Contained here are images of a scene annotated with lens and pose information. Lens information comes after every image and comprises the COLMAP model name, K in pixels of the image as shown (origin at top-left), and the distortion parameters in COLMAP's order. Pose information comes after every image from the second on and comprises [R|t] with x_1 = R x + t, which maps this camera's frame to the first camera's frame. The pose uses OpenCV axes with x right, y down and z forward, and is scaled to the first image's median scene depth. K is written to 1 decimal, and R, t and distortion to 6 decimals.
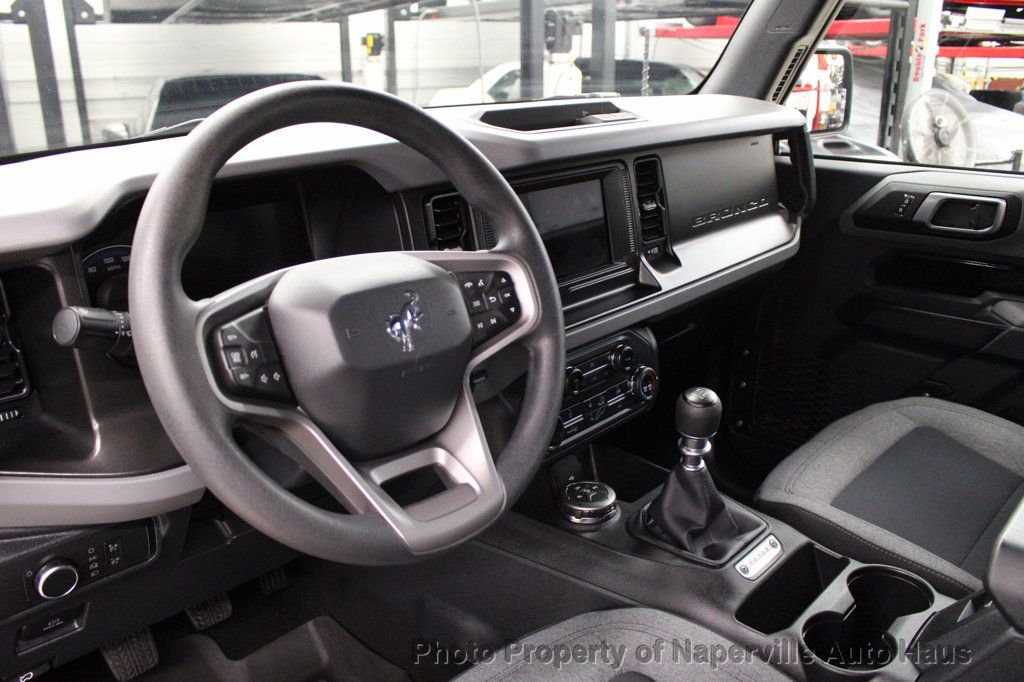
lens RADIAL K [[838.9, 0, 515.2], [0, 838.9, 335.5], [0, 0, 1]] dist [-0.142883, 0.102663]
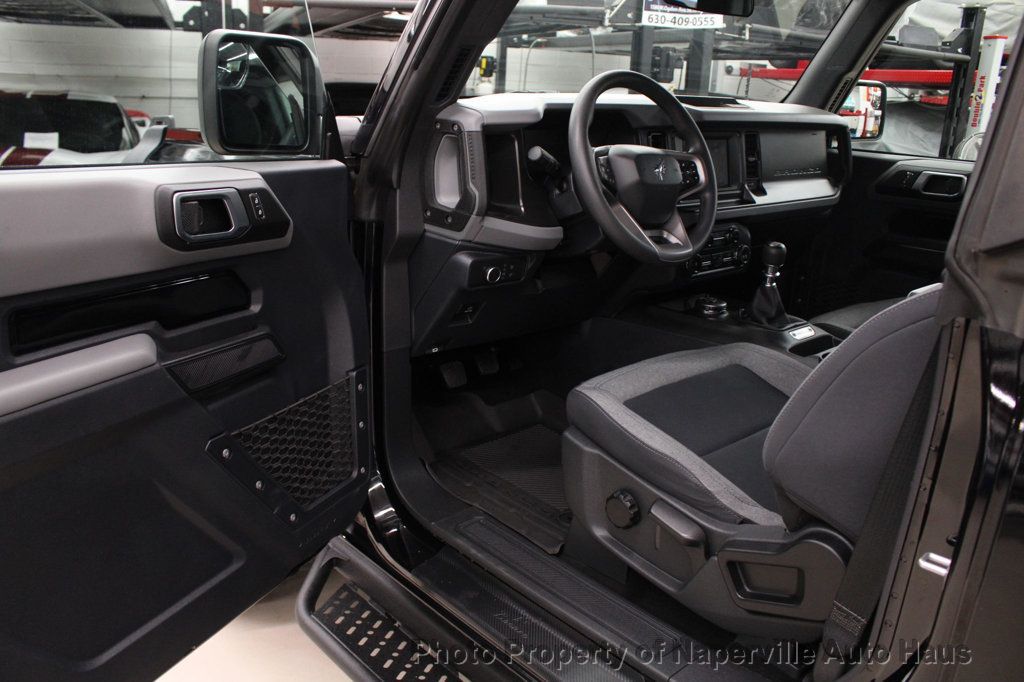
lens RADIAL K [[838.9, 0, 515.2], [0, 838.9, 335.5], [0, 0, 1]] dist [-0.142883, 0.102663]
pose [[0.994585, 0.075929, -0.070956, -0.165165], [-0.078310, 0.996435, -0.031395, 0.278048], [0.068319, 0.036781, 0.996985, -0.689903]]
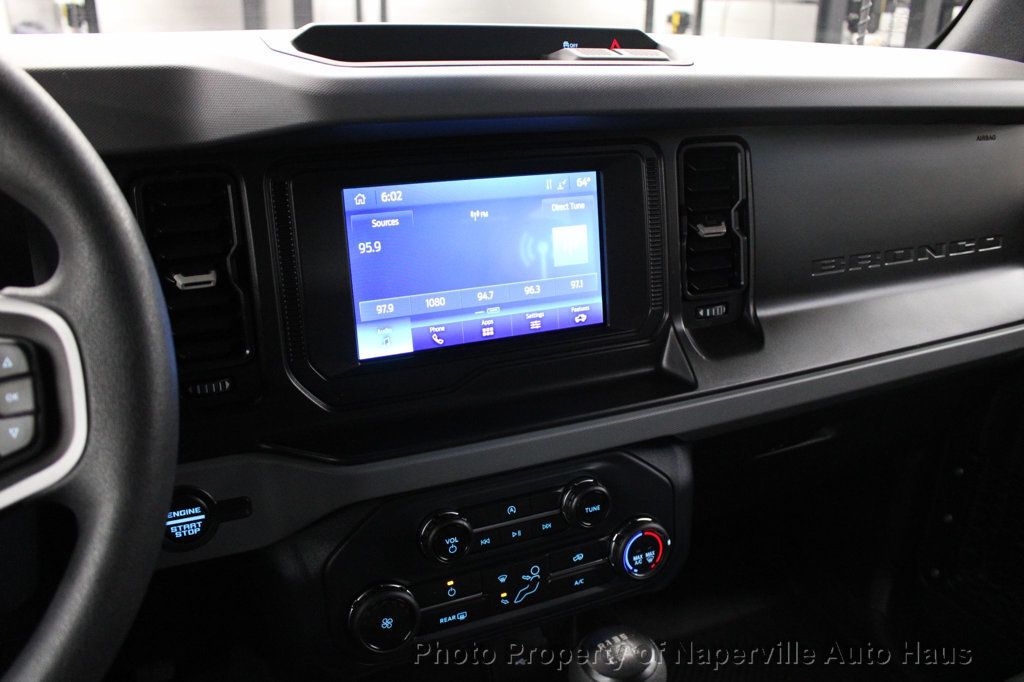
lens RADIAL K [[808.0, 0, 478.0], [0, 808.0, 341.1], [0, 0, 1]] dist [-0.120023, 0.005881]
pose [[0.906941, 0.155815, -0.391381, 0.206828], [-0.141392, 0.987778, 0.065603, -0.083889], [0.396819, -0.004160, 0.917887, 0.401955]]
